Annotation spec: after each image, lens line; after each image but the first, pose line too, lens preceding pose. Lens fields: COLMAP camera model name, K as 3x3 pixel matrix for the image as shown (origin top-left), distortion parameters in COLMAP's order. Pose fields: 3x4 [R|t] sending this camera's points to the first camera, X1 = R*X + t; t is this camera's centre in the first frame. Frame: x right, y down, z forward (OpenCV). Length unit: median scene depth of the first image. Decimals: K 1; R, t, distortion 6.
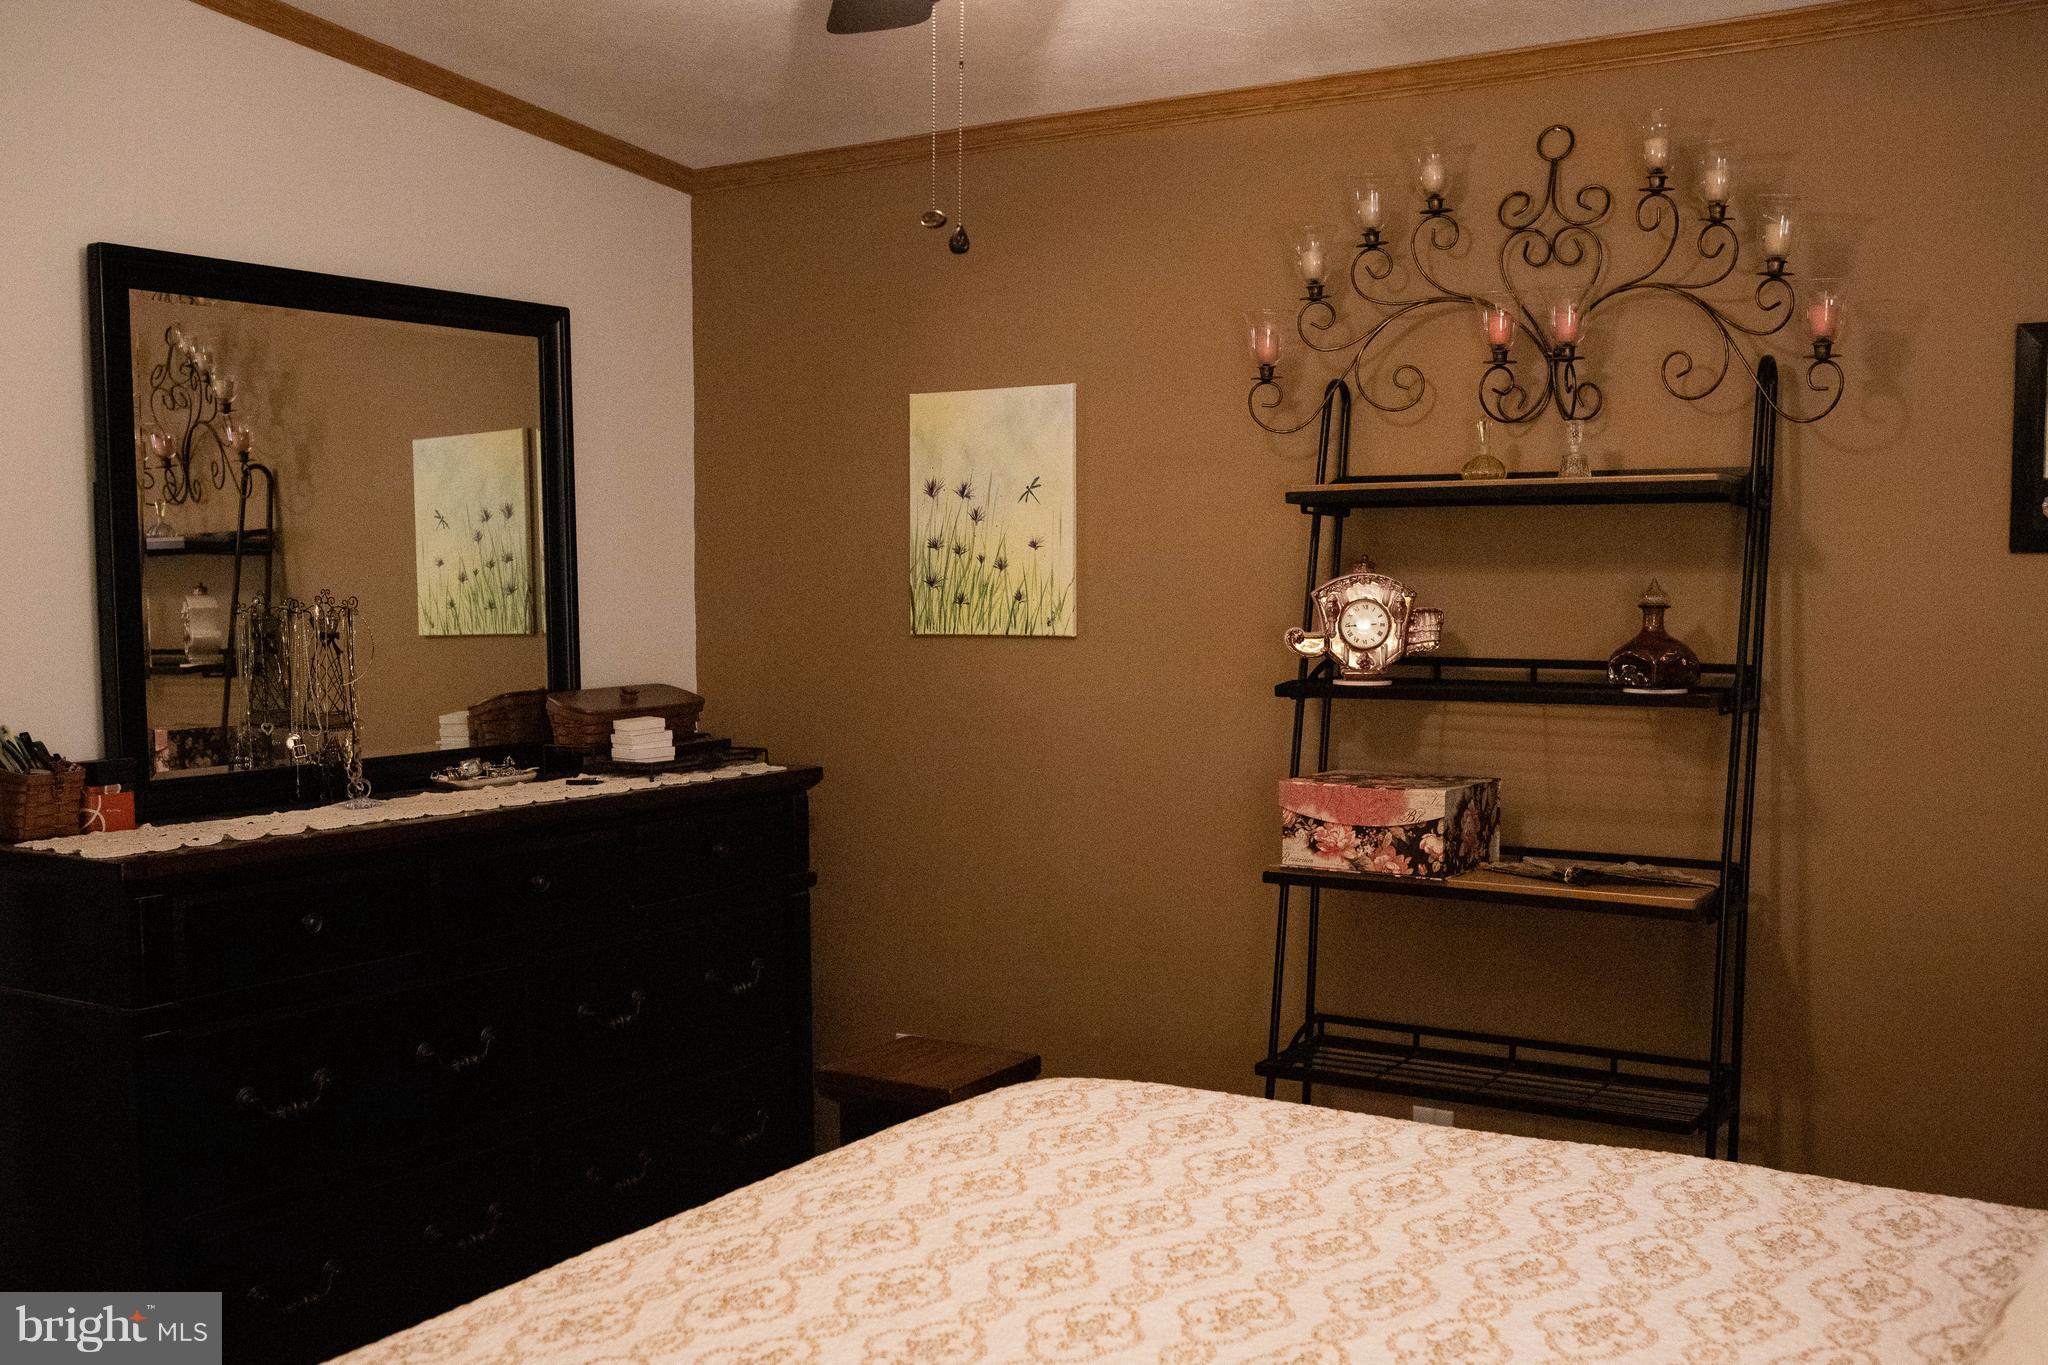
lens RADIAL K [[1987.8, 0, 1024.0], [0, 1987.8, 682.5], [0, 0, 1]] dist [-0.050888, 0.072480]
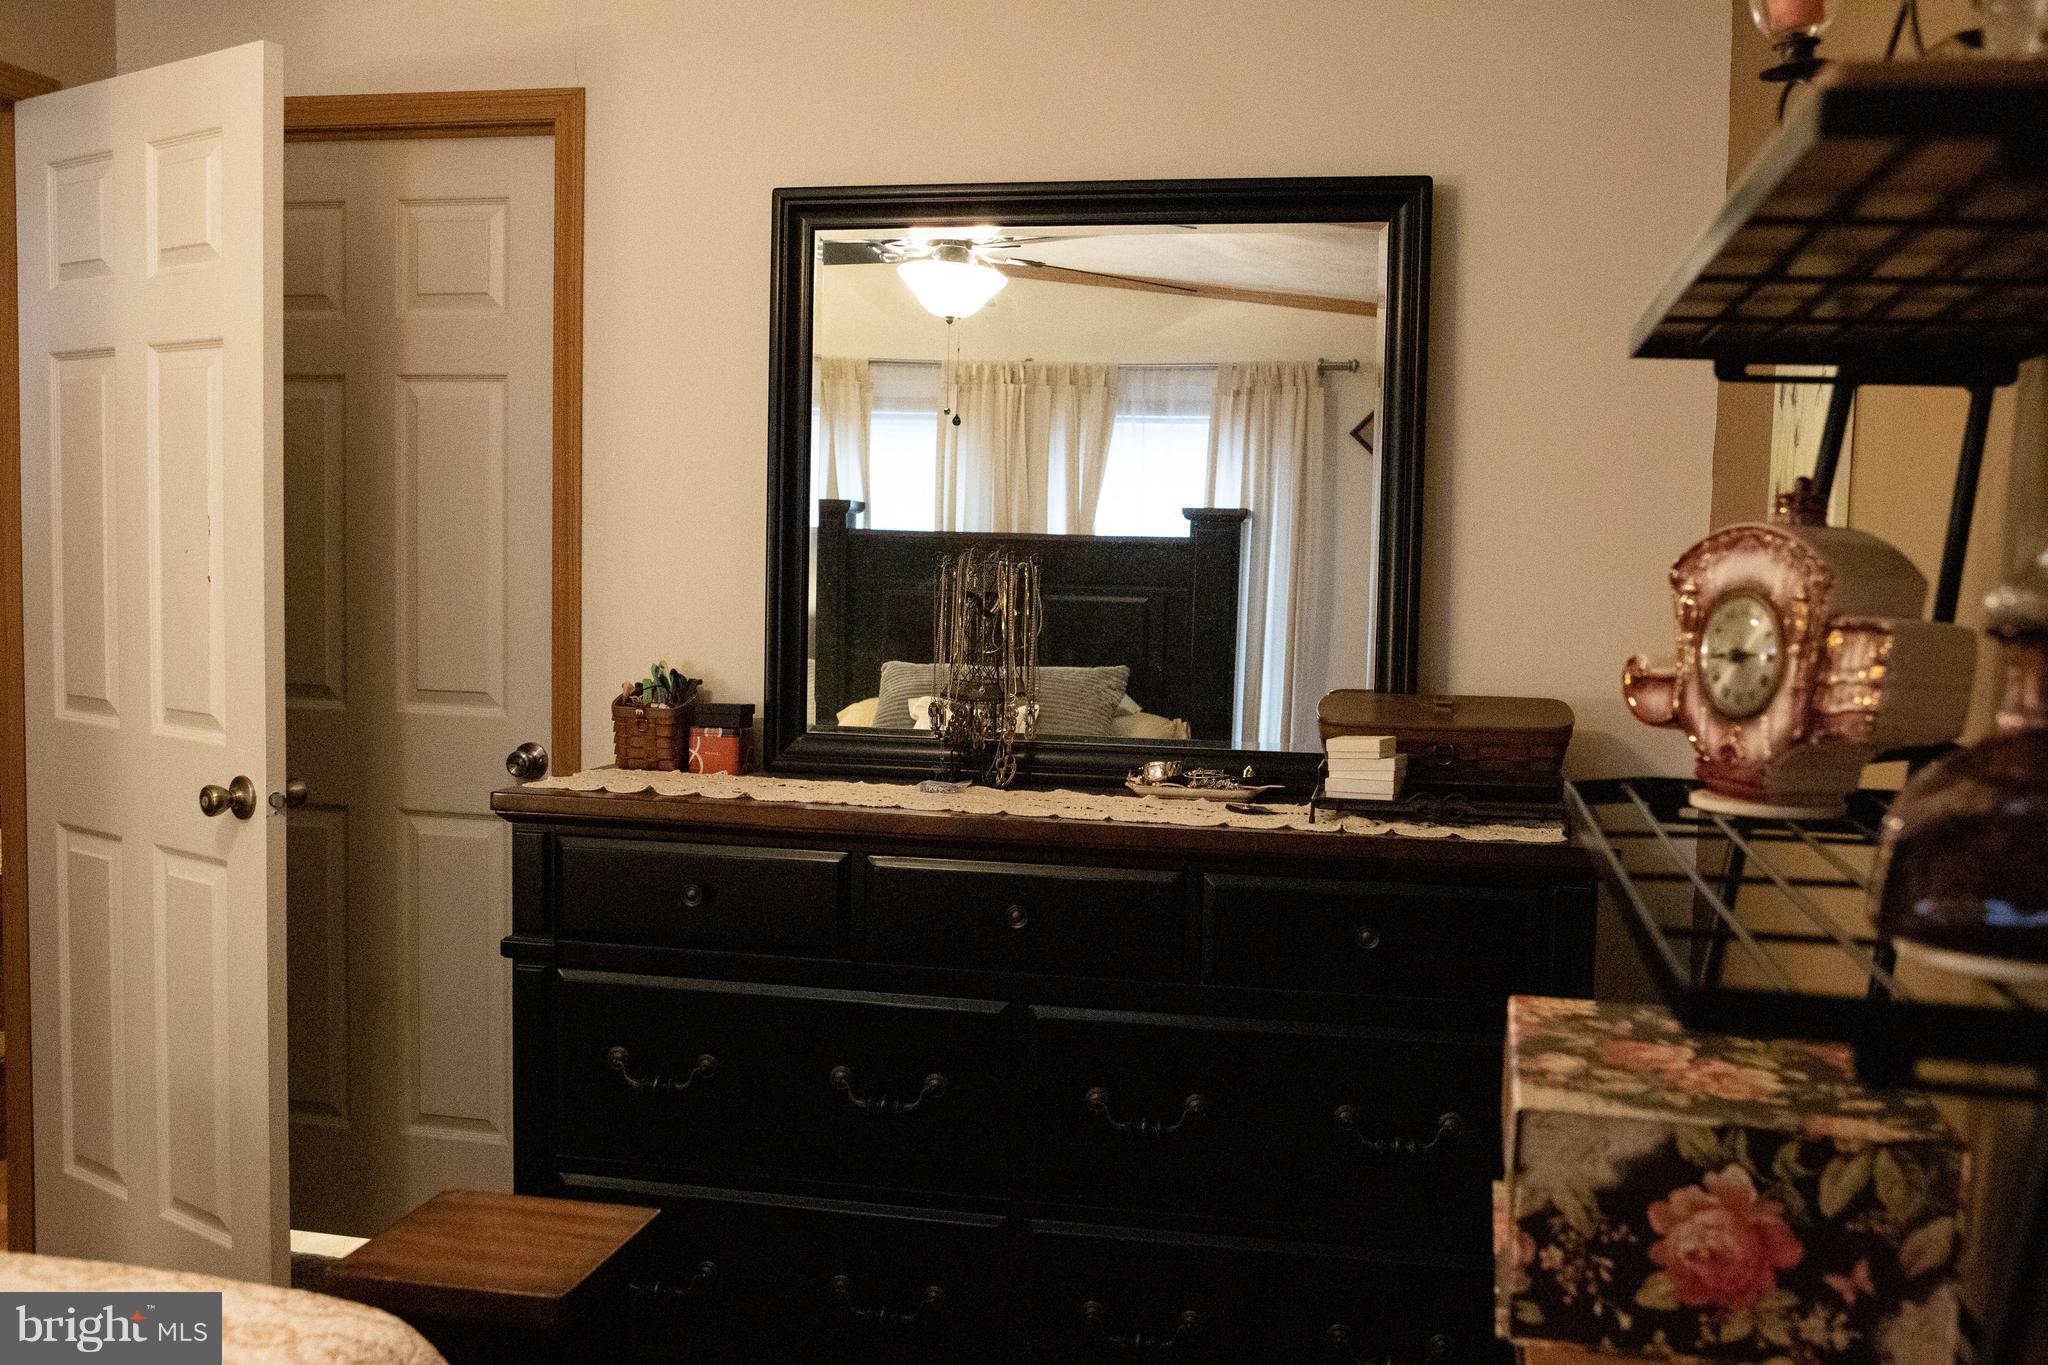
lens RADIAL K [[1987.8, 0, 1024.0], [0, 1987.8, 682.5], [0, 0, 1]] dist [-0.050888, 0.072480]
pose [[0.343492, 0.076844, -0.936007, 0.482621], [-0.076467, 0.995626, 0.053678, -0.033460], [0.936038, 0.053135, 0.347865, 0.729398]]
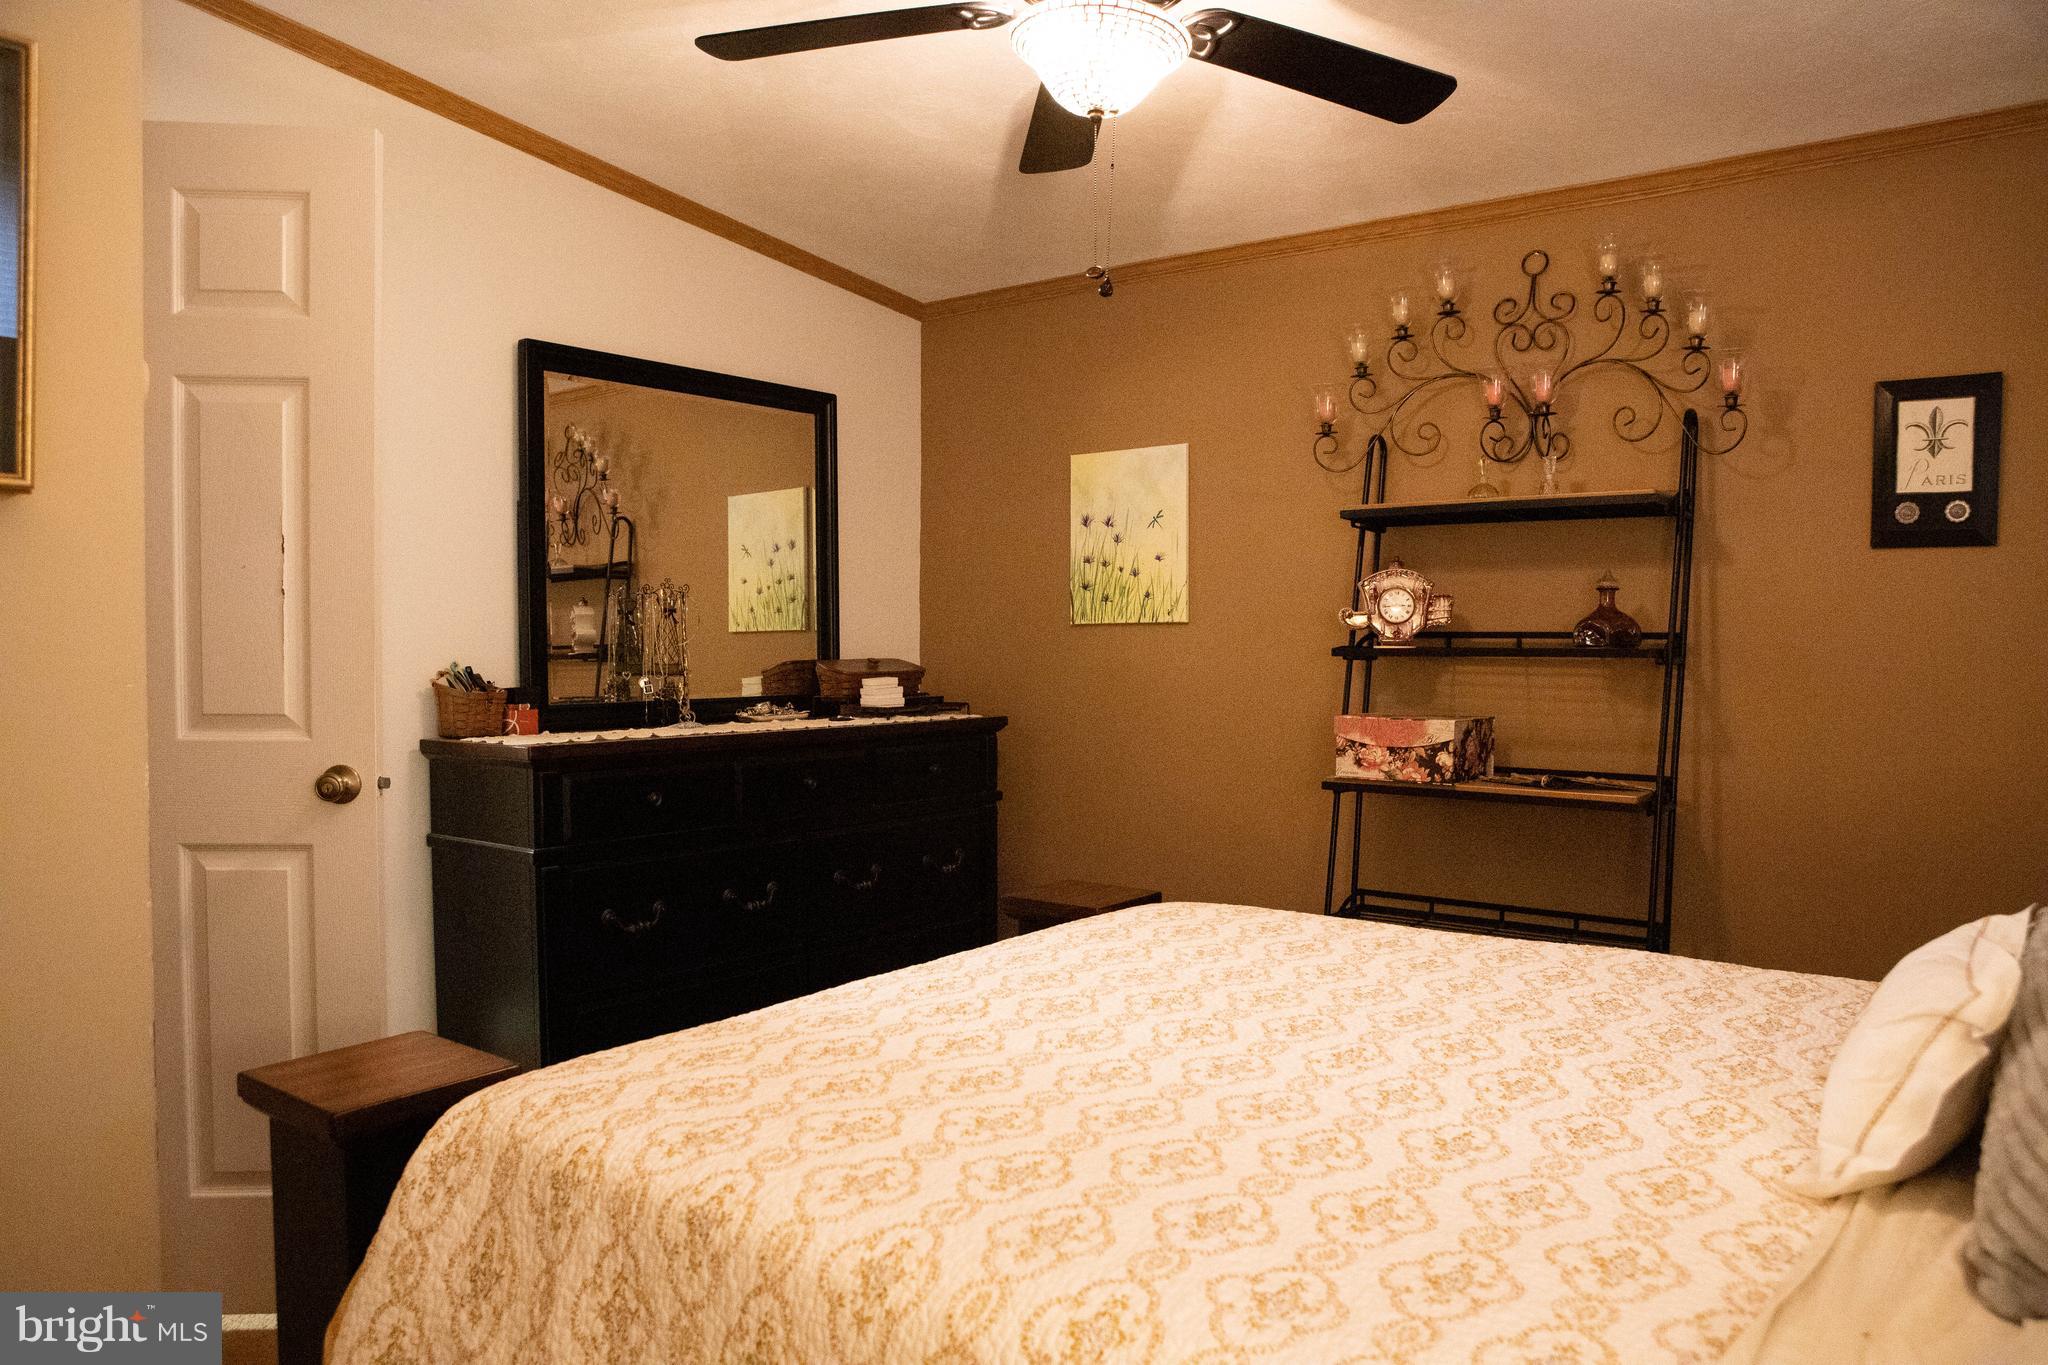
lens RADIAL K [[1408.1, 0, 1031.5], [0, 1408.1, 688.5], [0, 0, 1]] dist [-0.088300, 0.060328]
pose [[0.996565, 0.011118, -0.082062, -0.002494], [-0.012971, 0.999672, -0.022081, 0.053743], [0.081790, 0.023069, 0.996383, 0.001241]]
